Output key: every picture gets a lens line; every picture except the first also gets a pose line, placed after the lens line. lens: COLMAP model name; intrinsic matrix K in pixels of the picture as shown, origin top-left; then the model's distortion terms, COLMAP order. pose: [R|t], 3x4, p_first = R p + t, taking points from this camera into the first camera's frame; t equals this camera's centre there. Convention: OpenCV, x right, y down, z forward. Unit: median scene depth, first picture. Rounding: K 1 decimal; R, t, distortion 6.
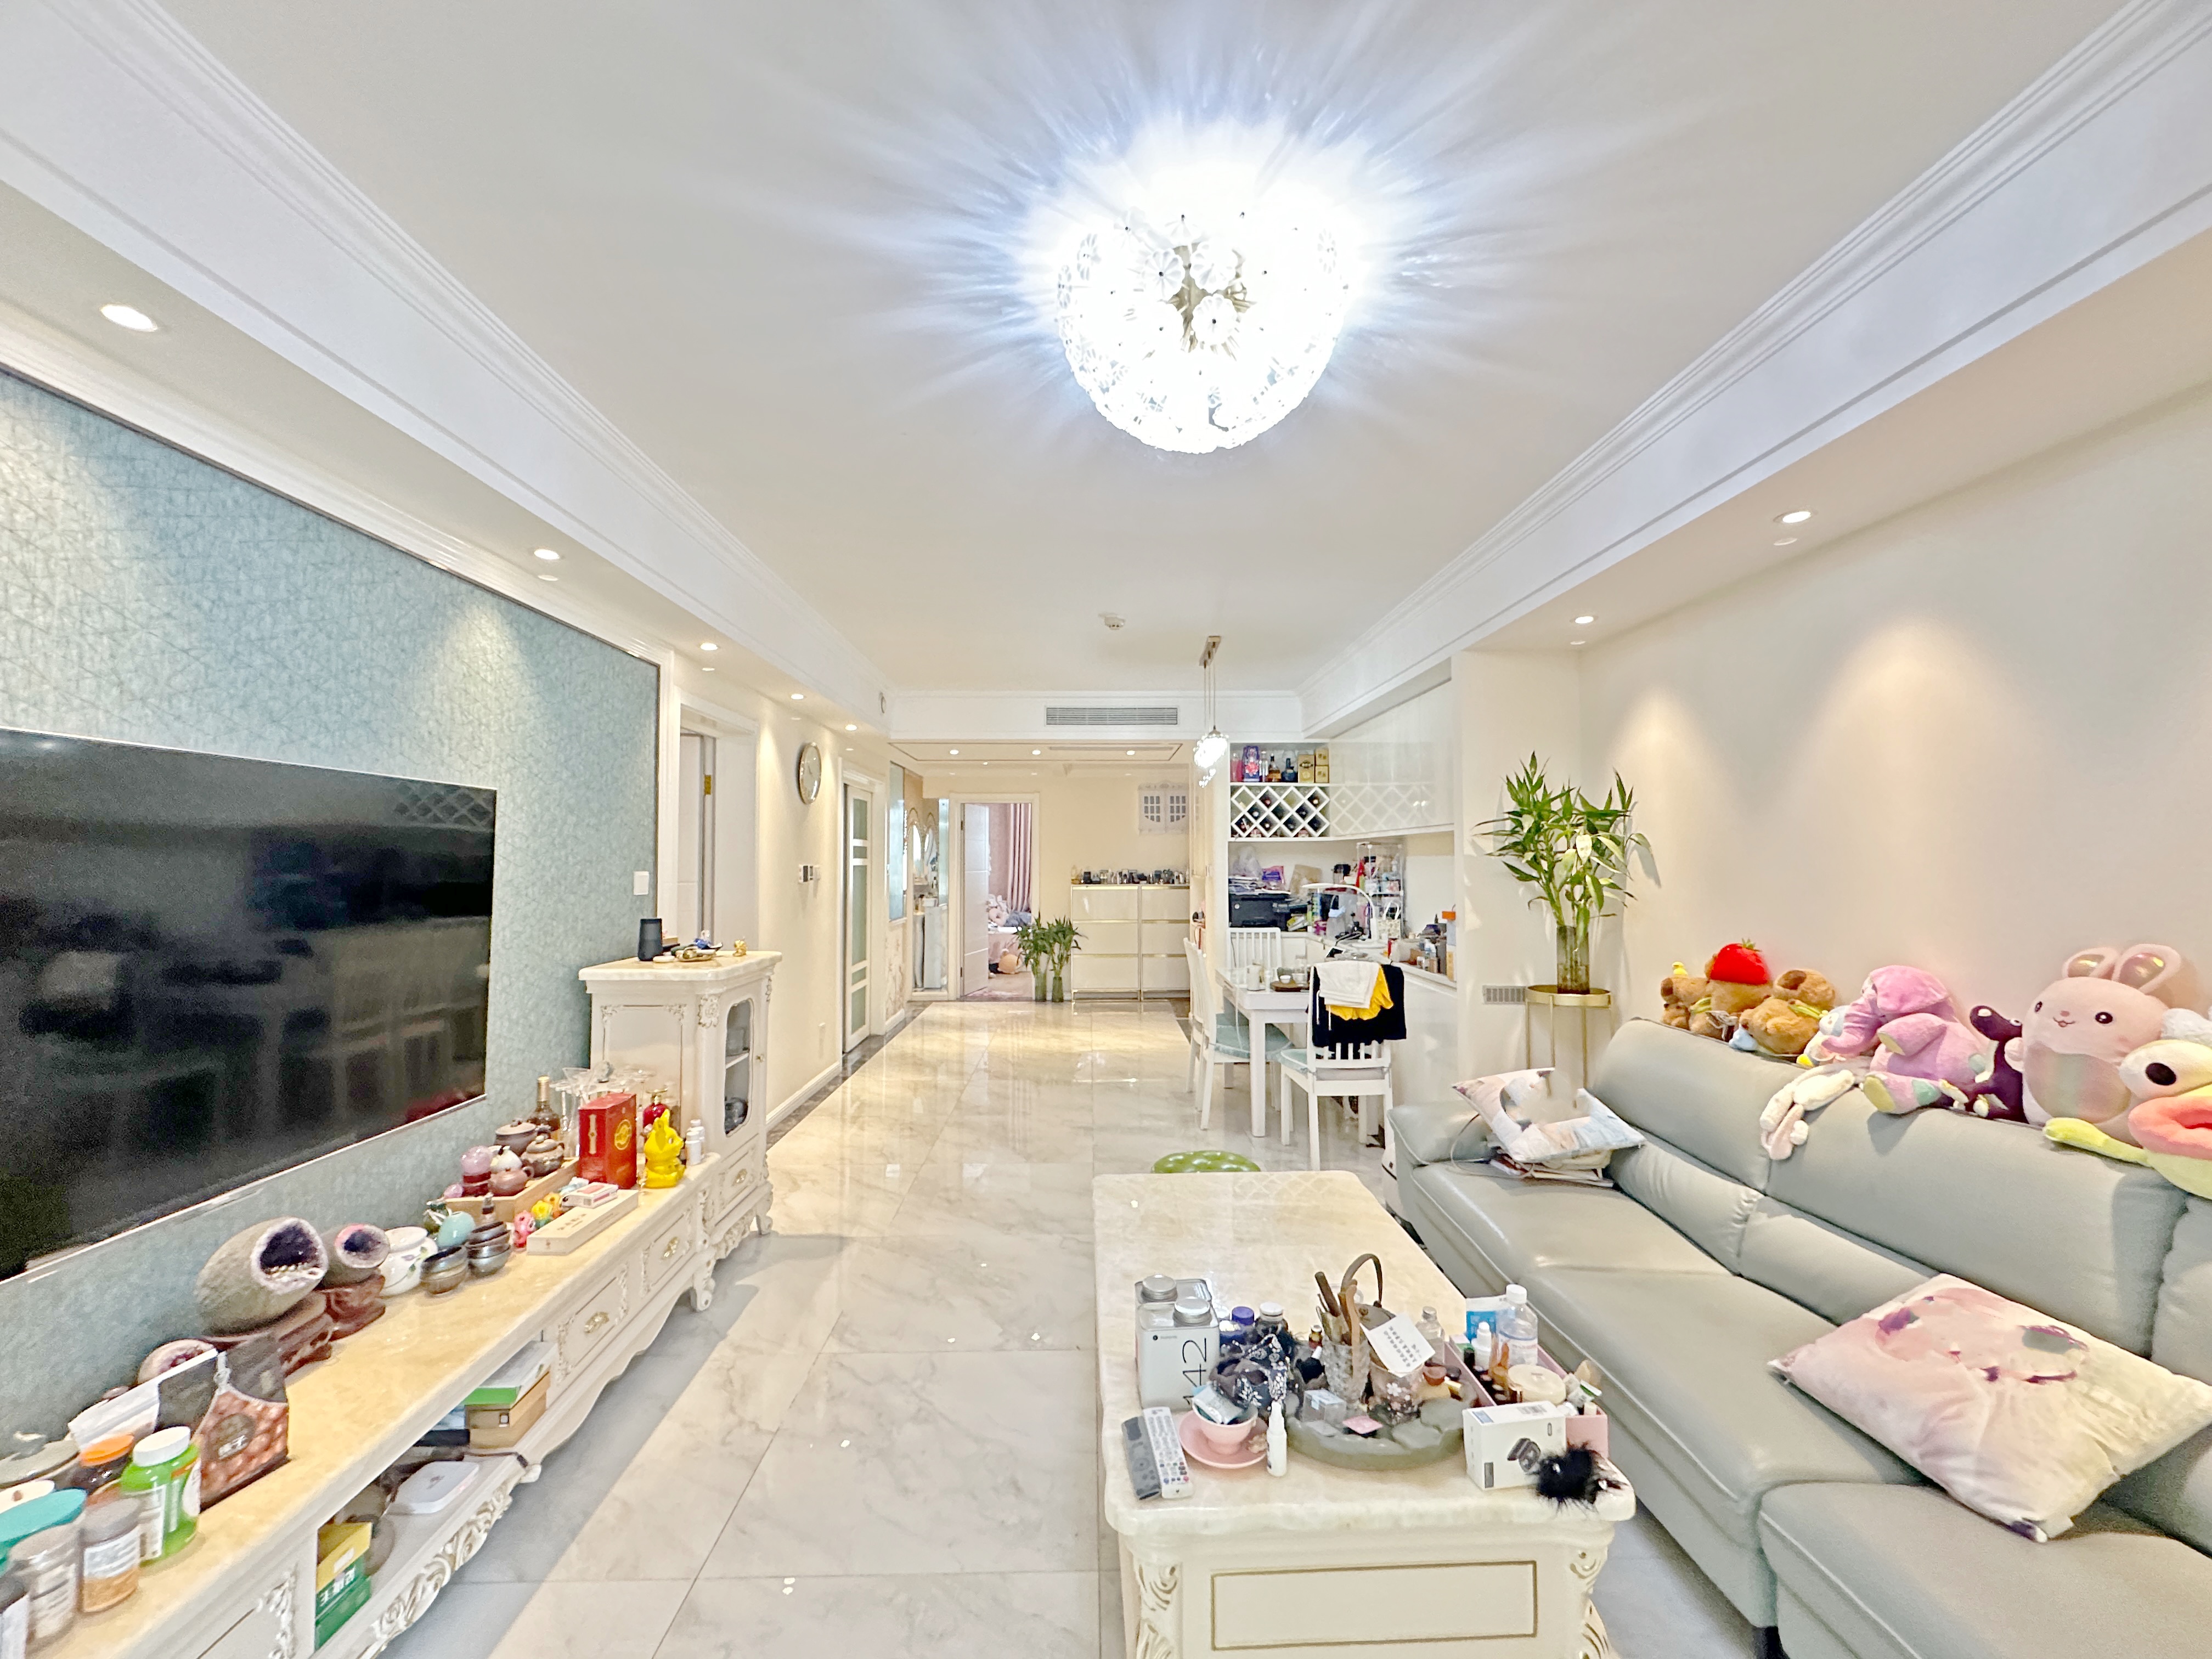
lens RADIAL K [[883.6, 0, 1106.5], [0, 883.6, 824.5], [0, 0, 1]] dist [-0.000890, -0.000121]
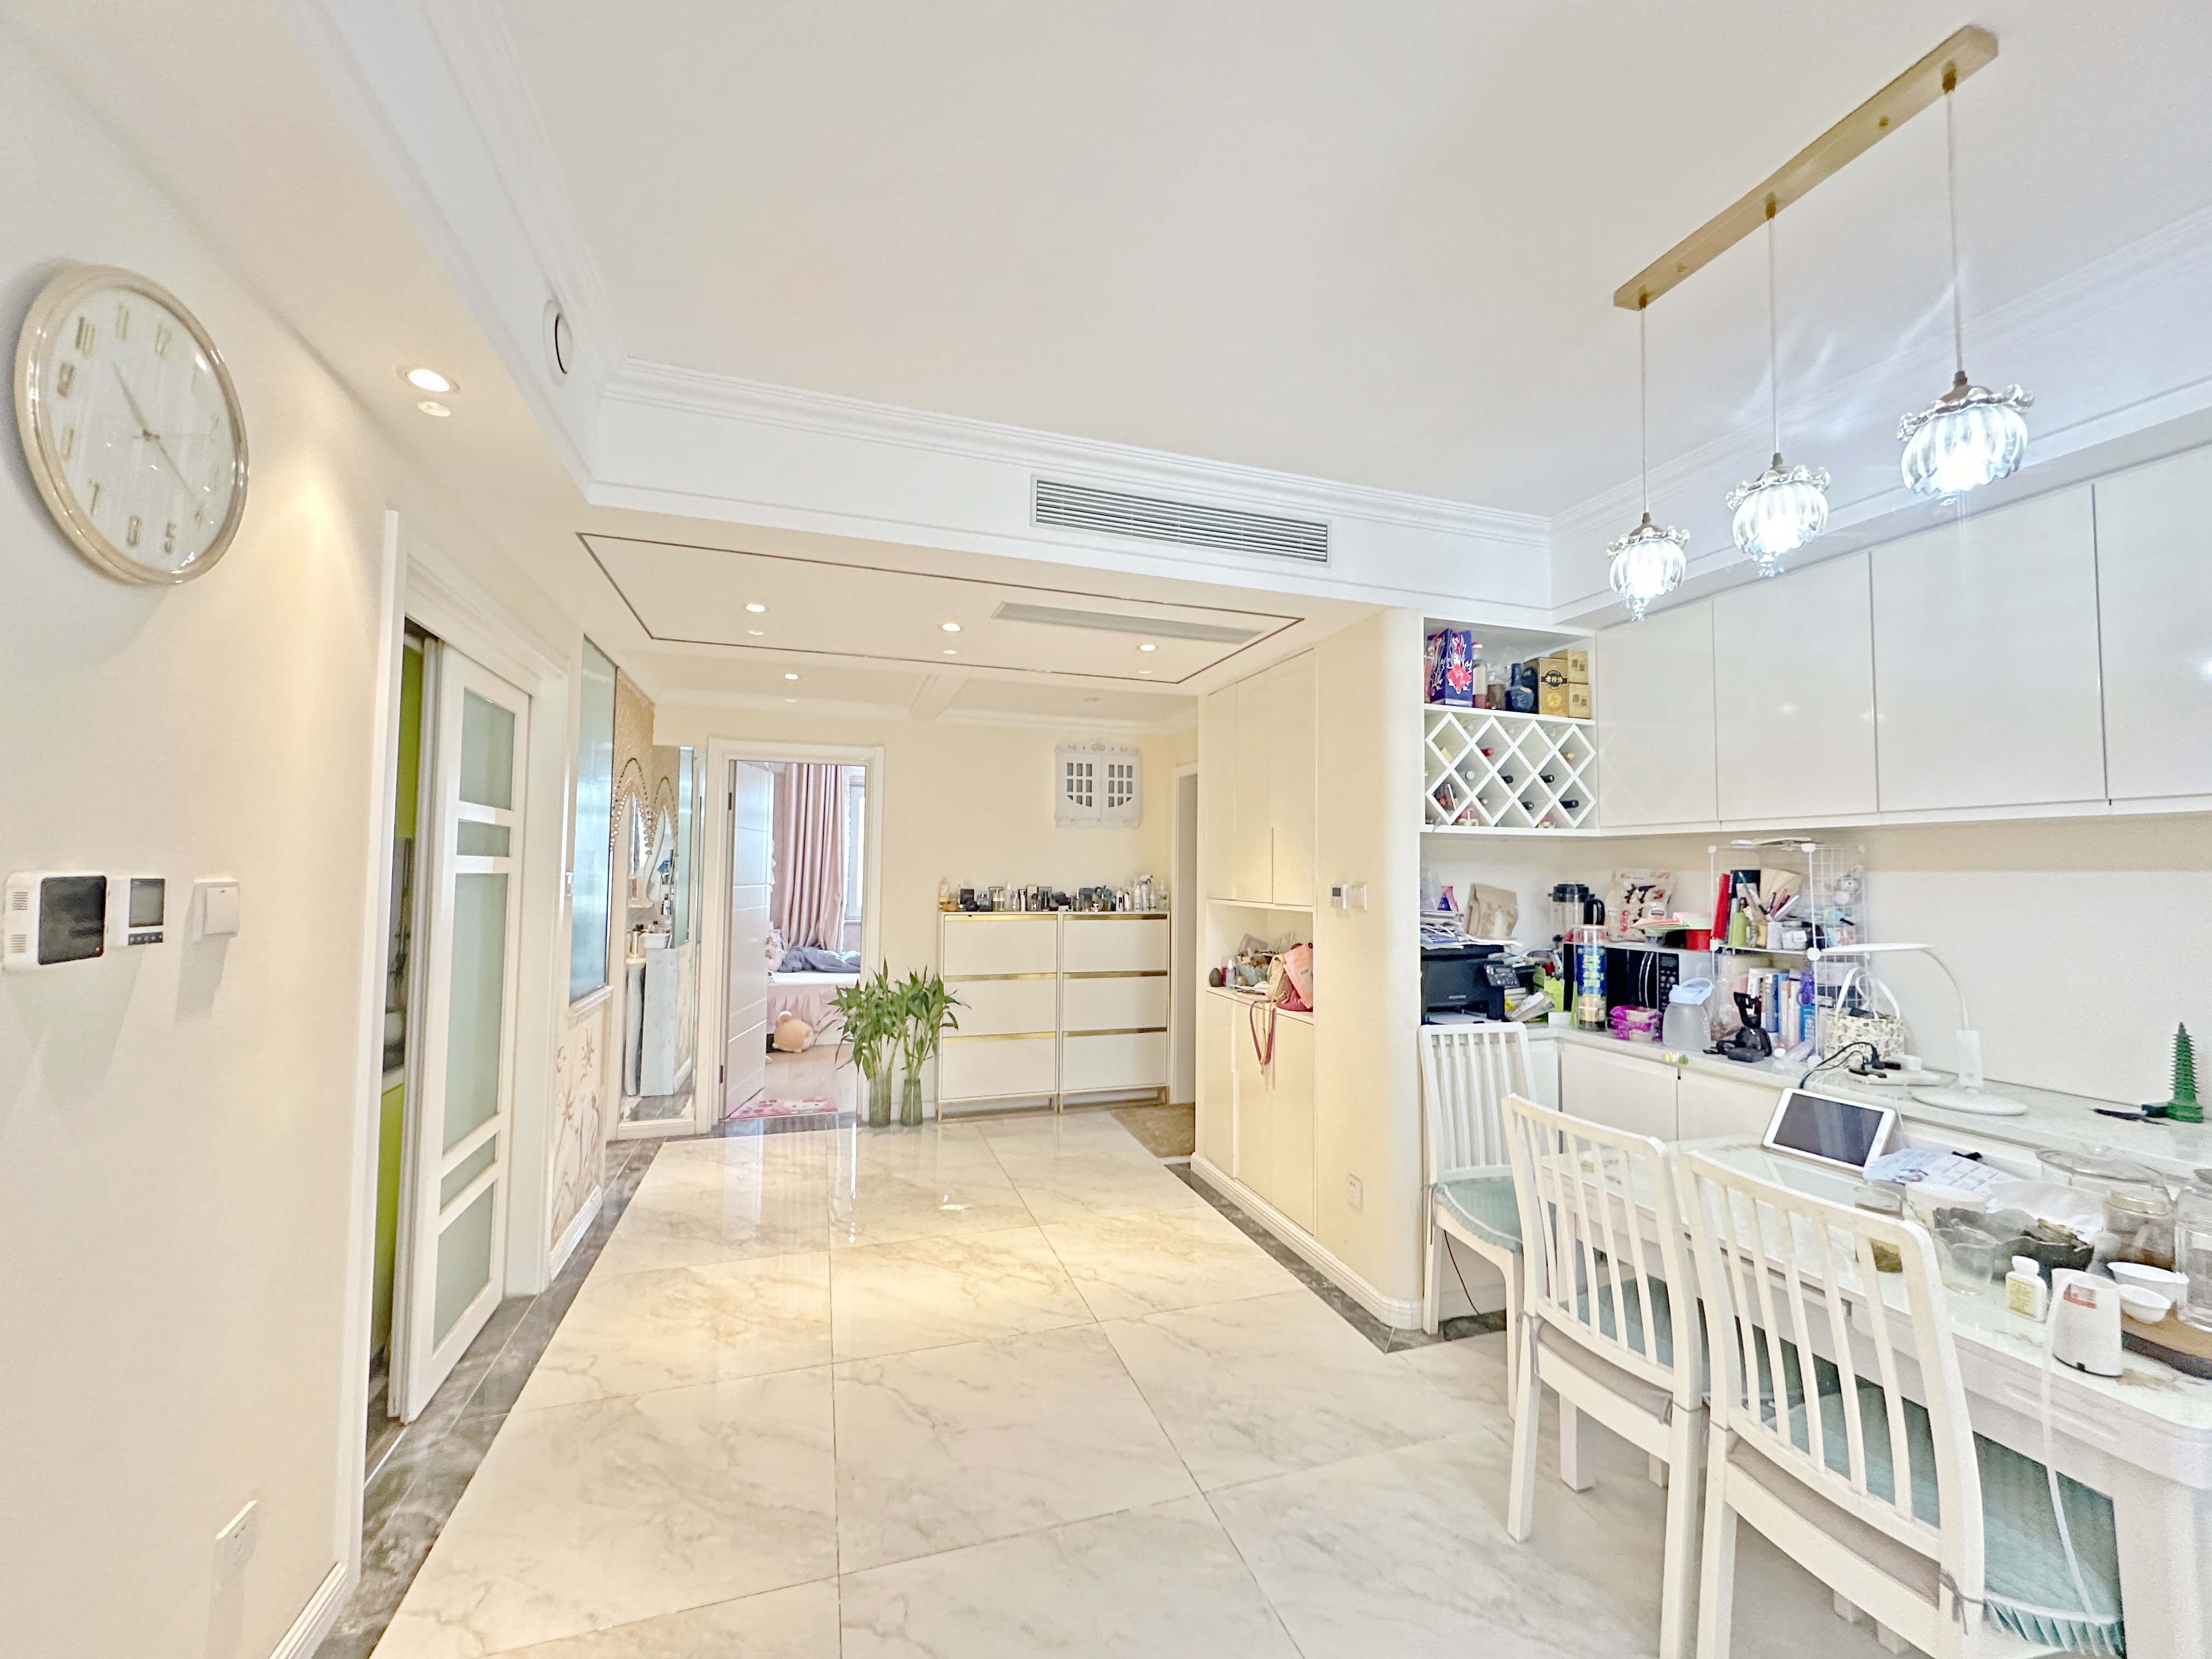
lens RADIAL K [[883.6, 0, 1108.4], [0, 883.6, 831.0], [0, 0, 1]] dist [-0.000890, -0.000121]
pose [[0.956059, 0.027273, 0.291903, -0.104998], [-0.026055, 0.999628, -0.008059, 0.018422], [-0.292014, 0.000099, 0.956414, 0.437436]]
